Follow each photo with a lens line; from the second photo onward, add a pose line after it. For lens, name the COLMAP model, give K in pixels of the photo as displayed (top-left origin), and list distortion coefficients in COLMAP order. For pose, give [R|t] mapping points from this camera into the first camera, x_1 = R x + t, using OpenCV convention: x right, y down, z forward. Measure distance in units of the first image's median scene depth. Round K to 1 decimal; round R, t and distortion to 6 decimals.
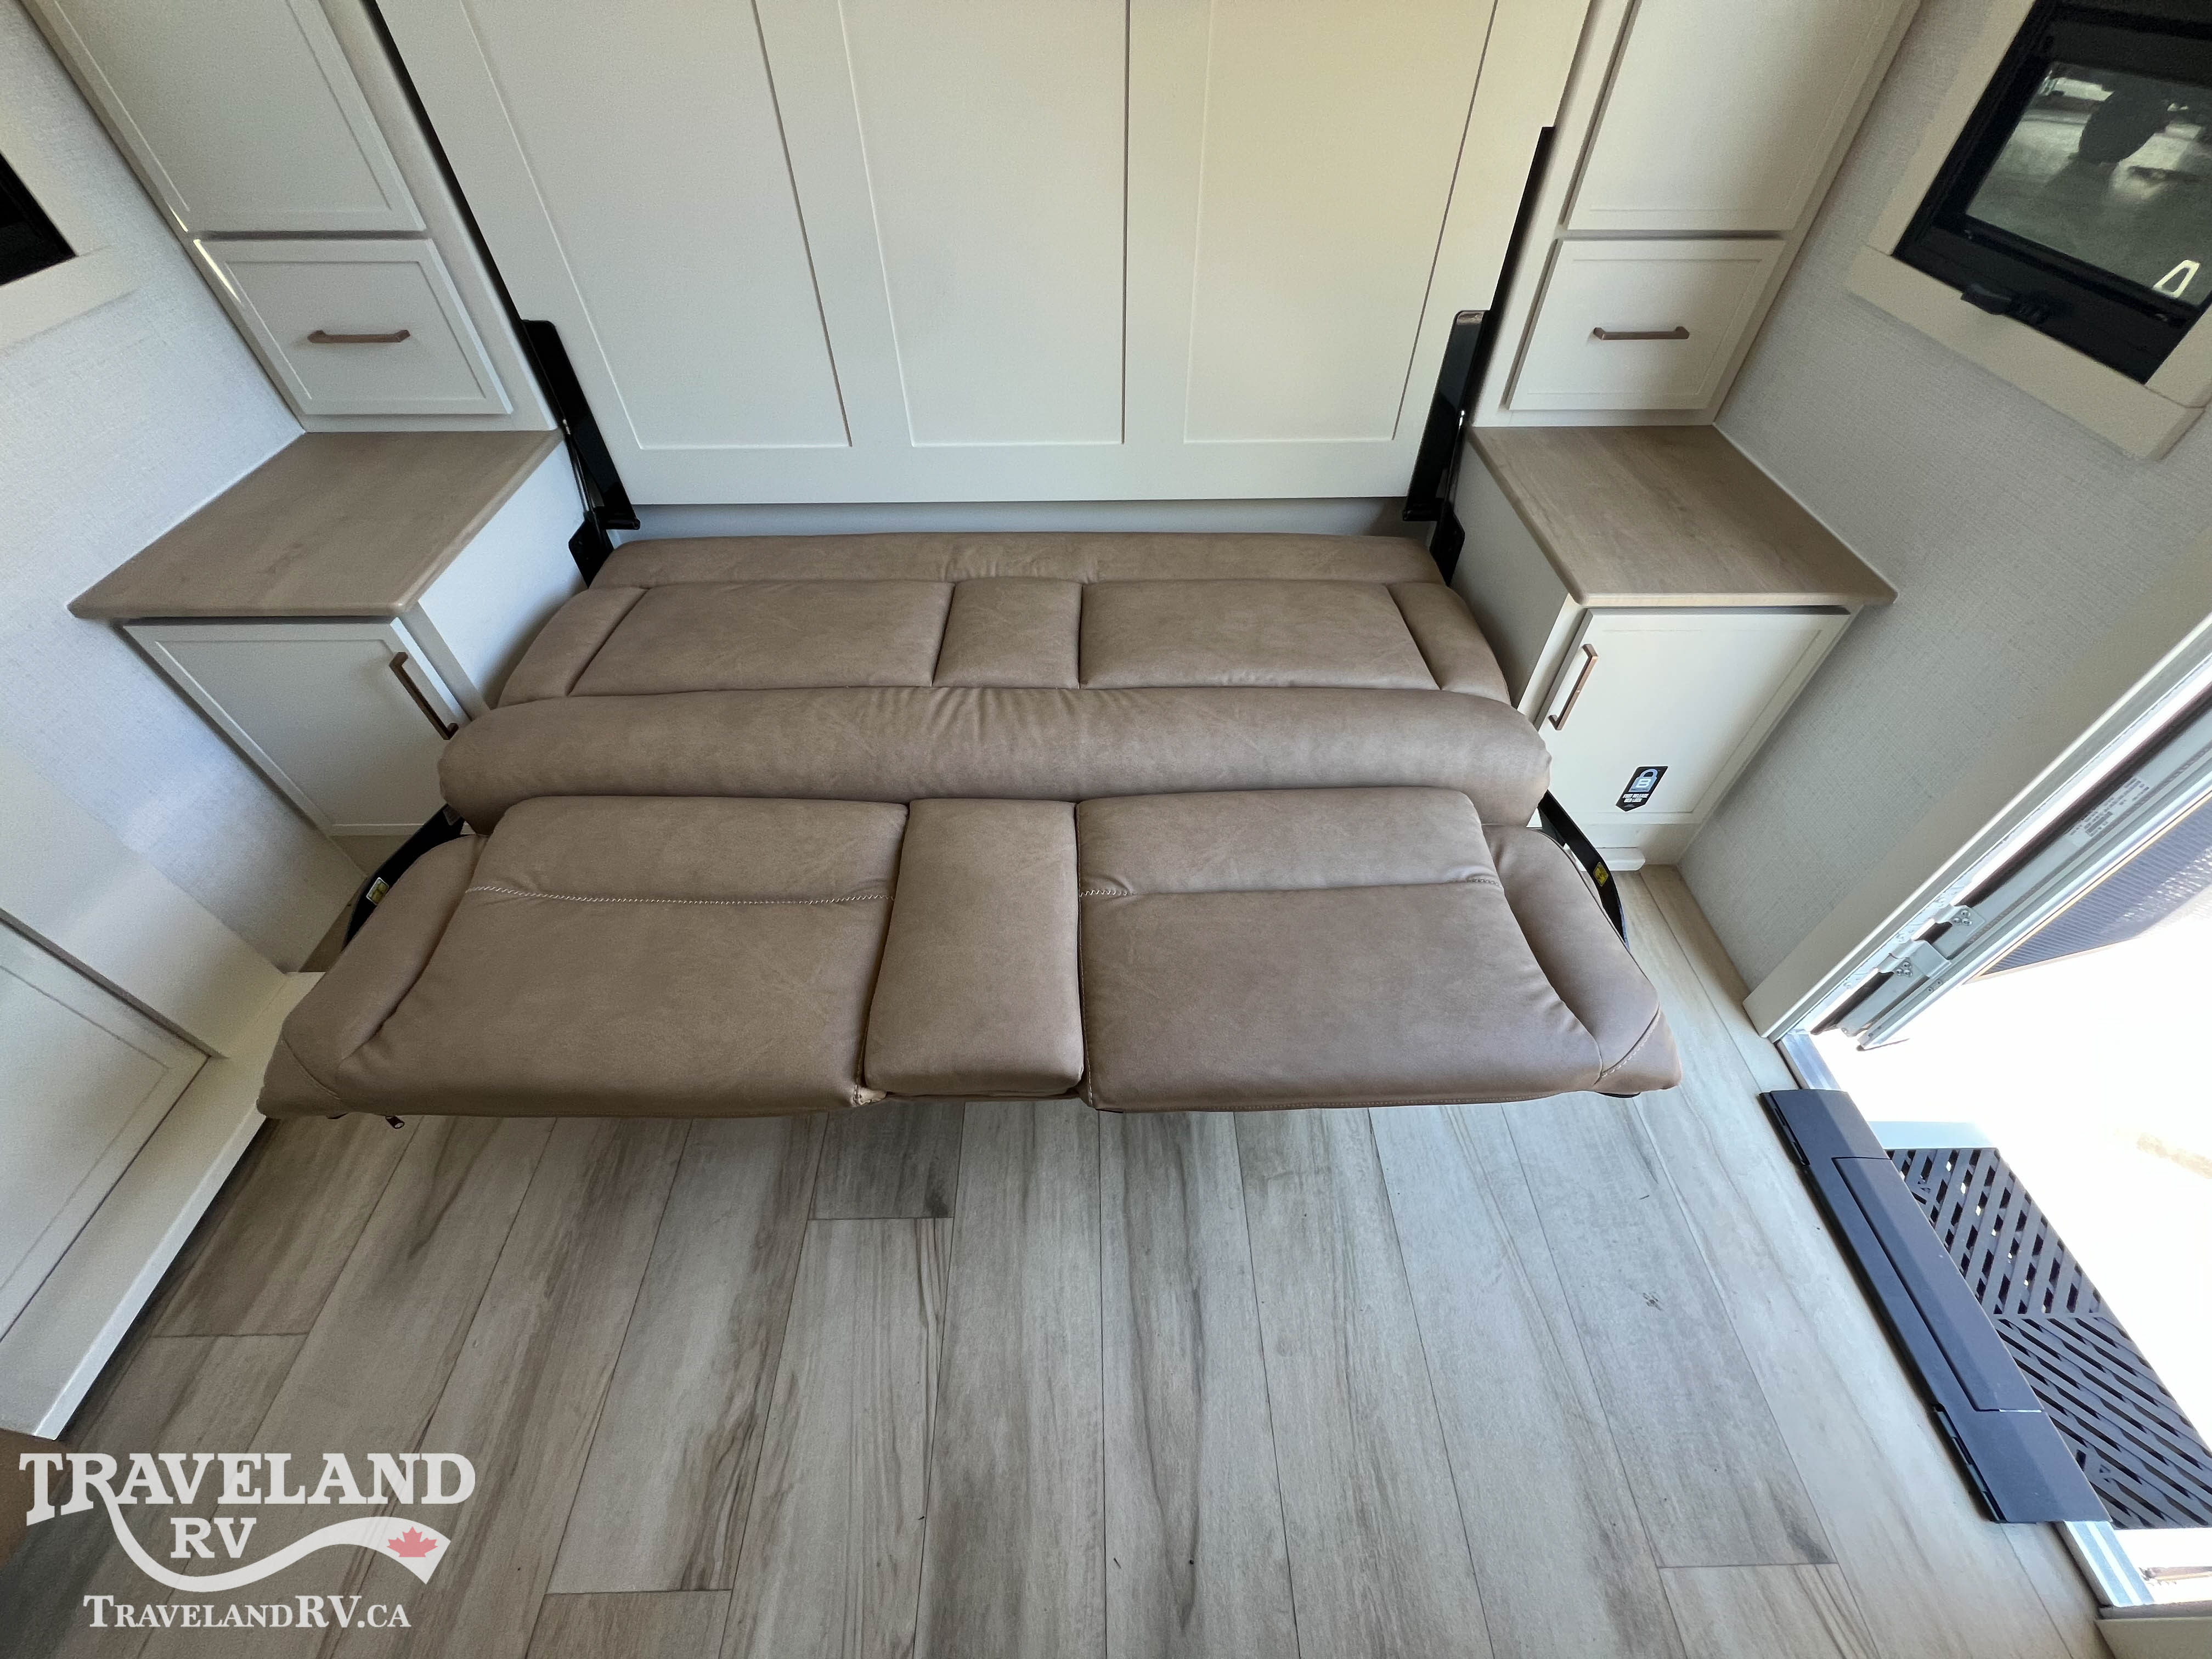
lens RADIAL K [[885.8, 0, 1109.4], [0, 885.8, 828.1], [0, 0, 1]] dist [-0.002529, 0.000495]
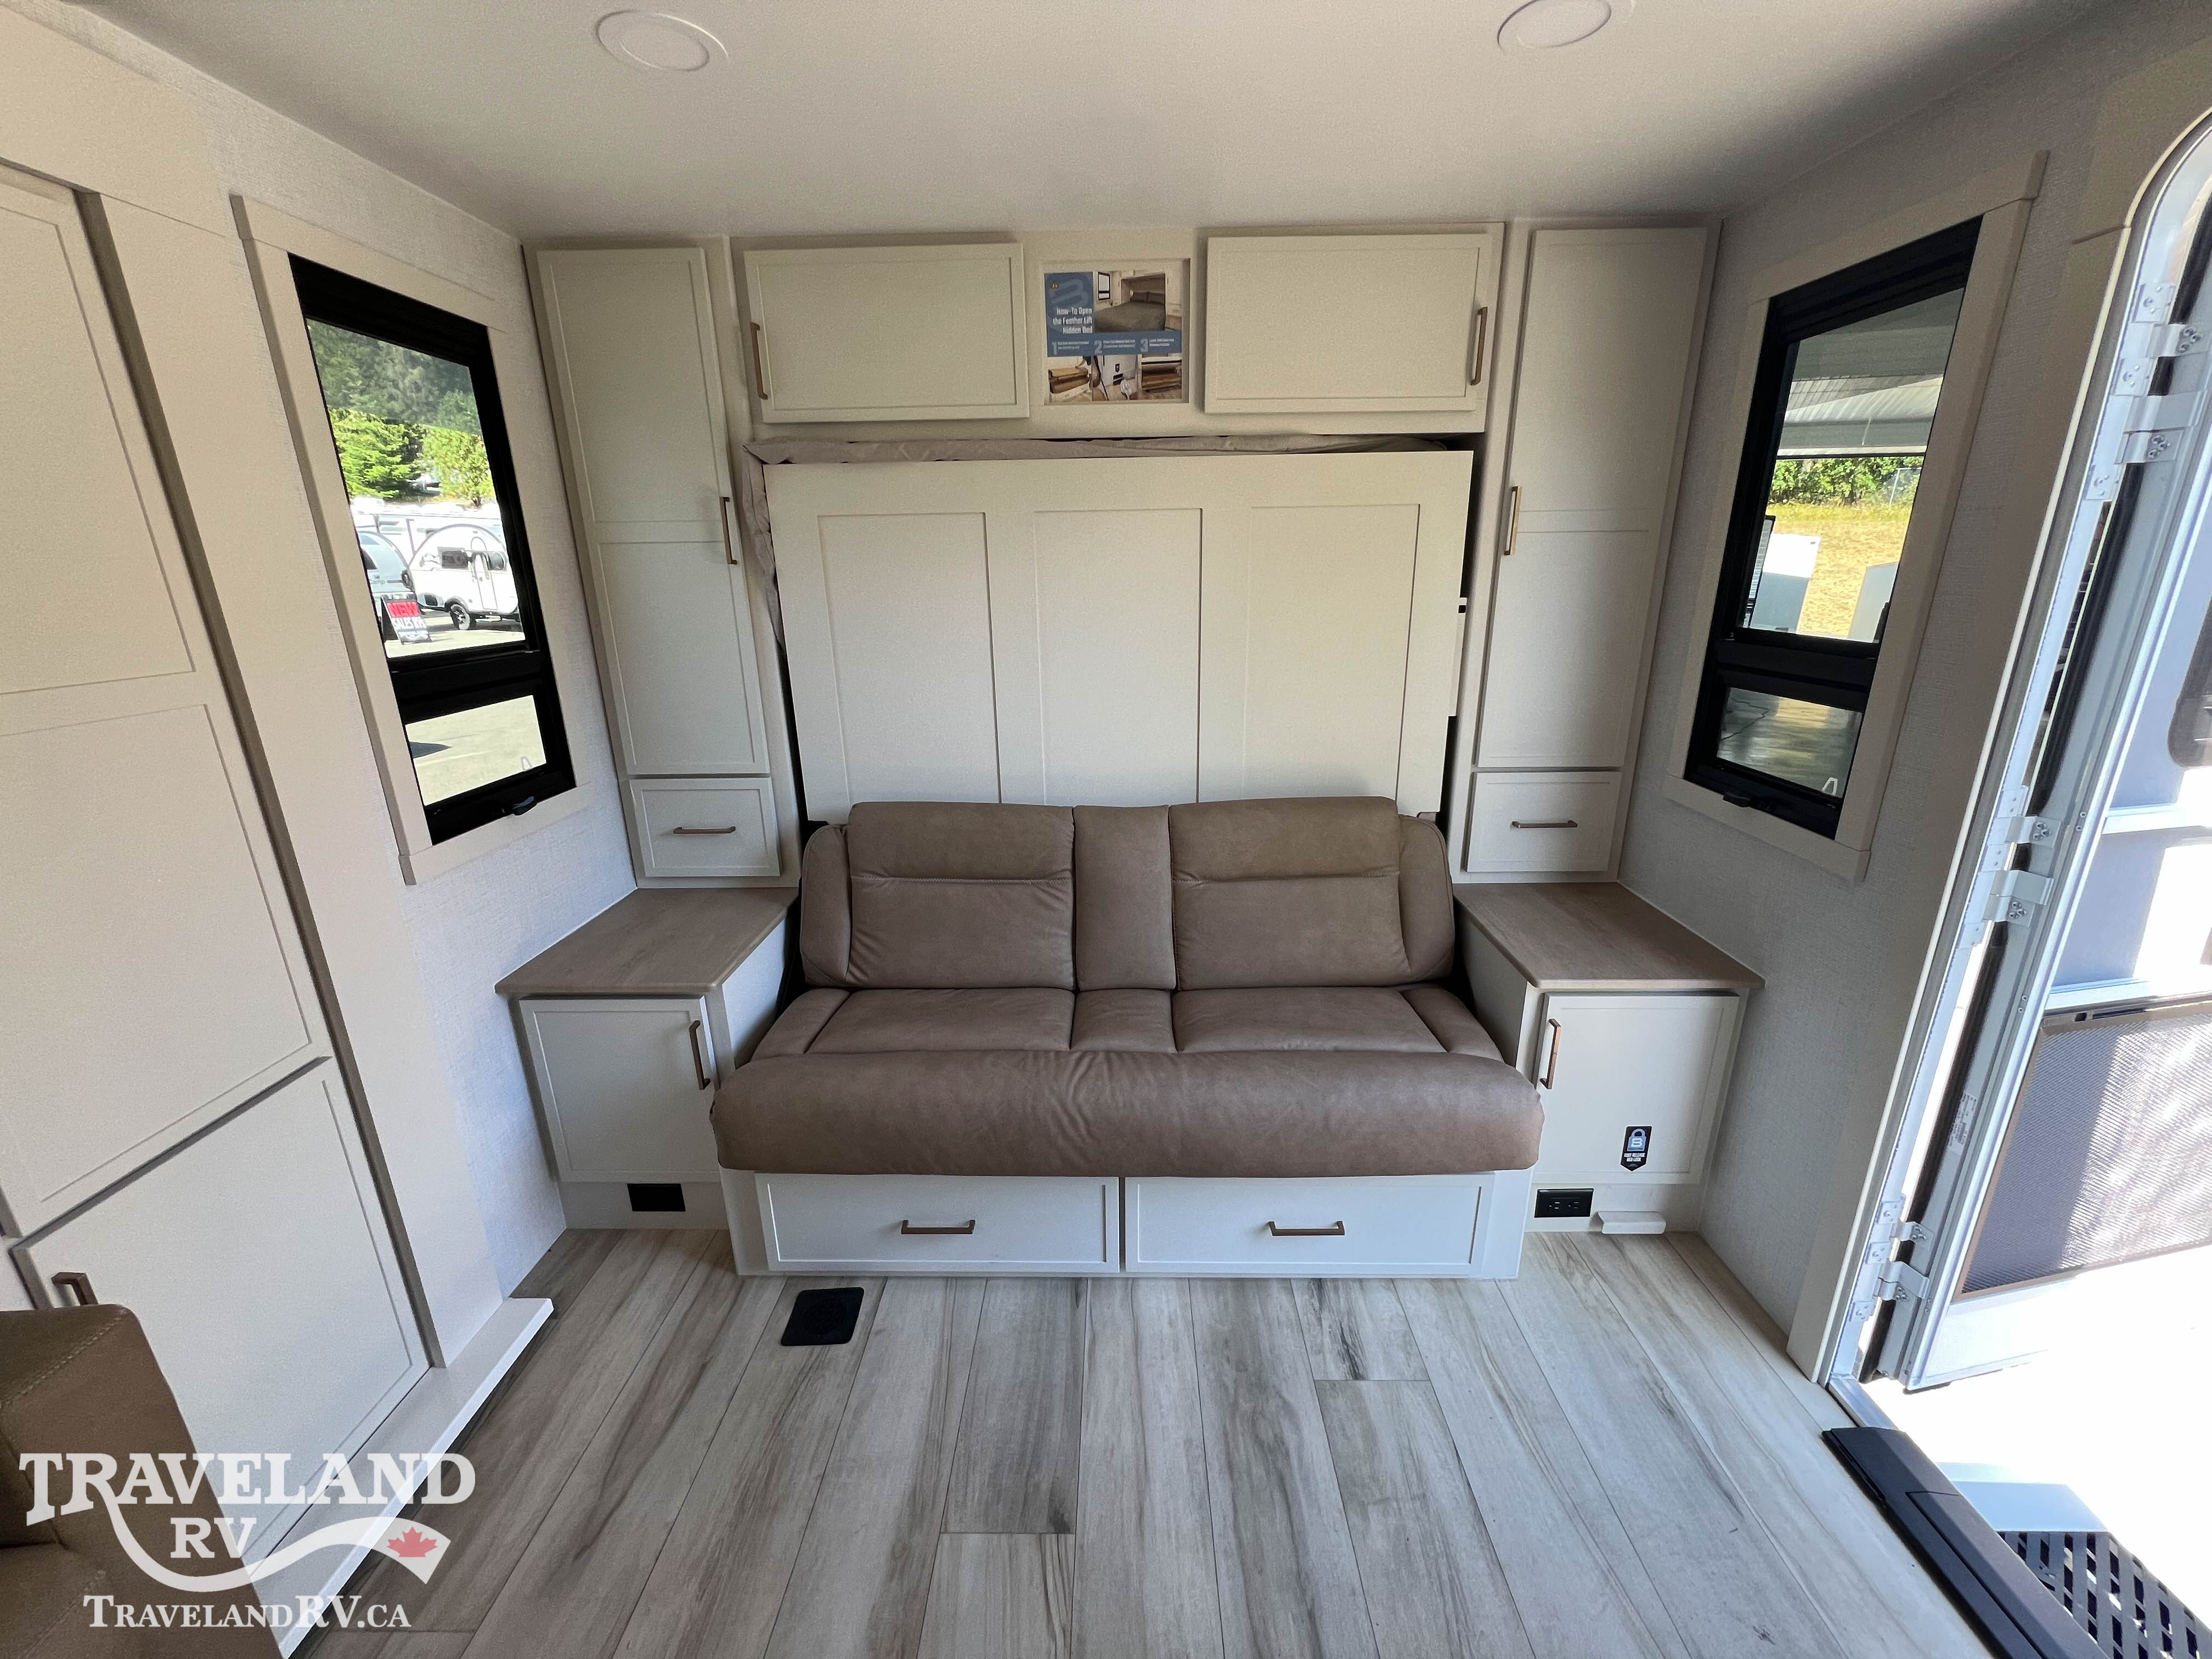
lens RADIAL K [[885.8, 0, 1108.0], [0, 885.8, 828.6], [0, 0, 1]] dist [-0.002529, 0.000495]
pose [[0.999301, -0.005326, -0.036995, -0.092020], [-0.014262, 0.860577, -0.509121, 0.248861], [0.034549, 0.509292, 0.859900, -0.351392]]
